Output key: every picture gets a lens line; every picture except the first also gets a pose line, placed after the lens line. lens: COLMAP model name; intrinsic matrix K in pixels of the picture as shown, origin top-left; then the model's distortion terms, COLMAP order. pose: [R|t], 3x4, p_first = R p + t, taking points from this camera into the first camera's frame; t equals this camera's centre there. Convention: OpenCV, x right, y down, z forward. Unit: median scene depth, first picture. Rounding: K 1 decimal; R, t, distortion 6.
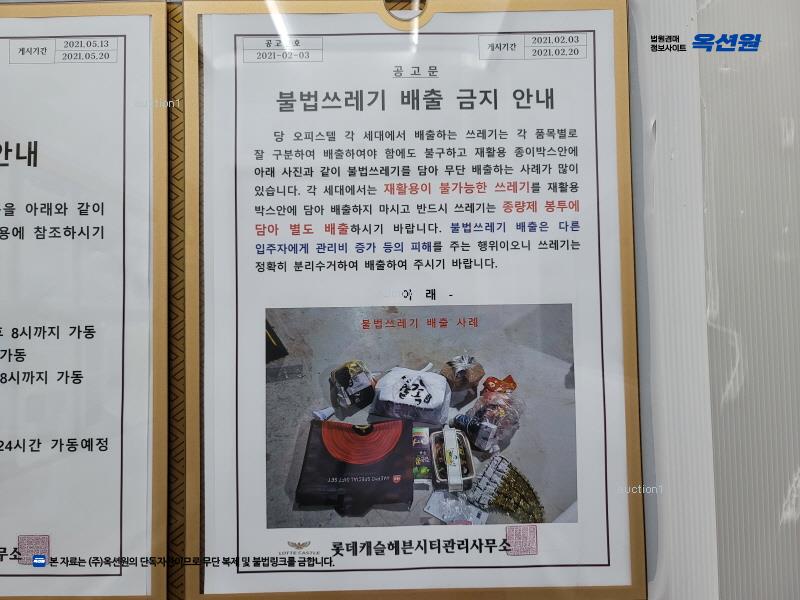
lens RADIAL K [[613.8, 0, 405.9], [0, 613.8, 297.4], [0, 0, 1]] dist [0.030545, -0.052357]
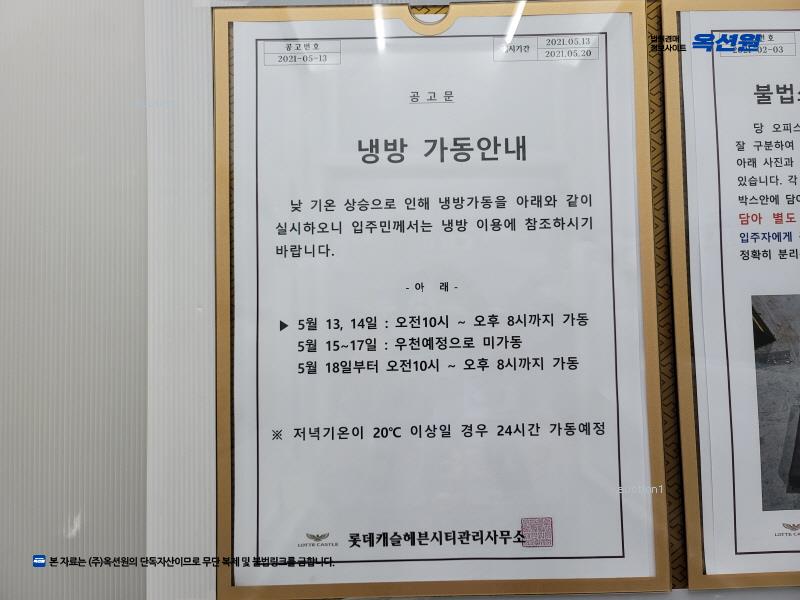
lens RADIAL K [[613.8, 0, 413.6], [0, 613.8, 278.7], [0, 0, 1]] dist [0.030545, -0.052357]
pose [[0.999789, -0.007488, -0.019142, -0.771758], [0.007225, 0.999879, -0.013762, 0.000089], [0.019243, 0.013621, 0.999722, -0.037702]]
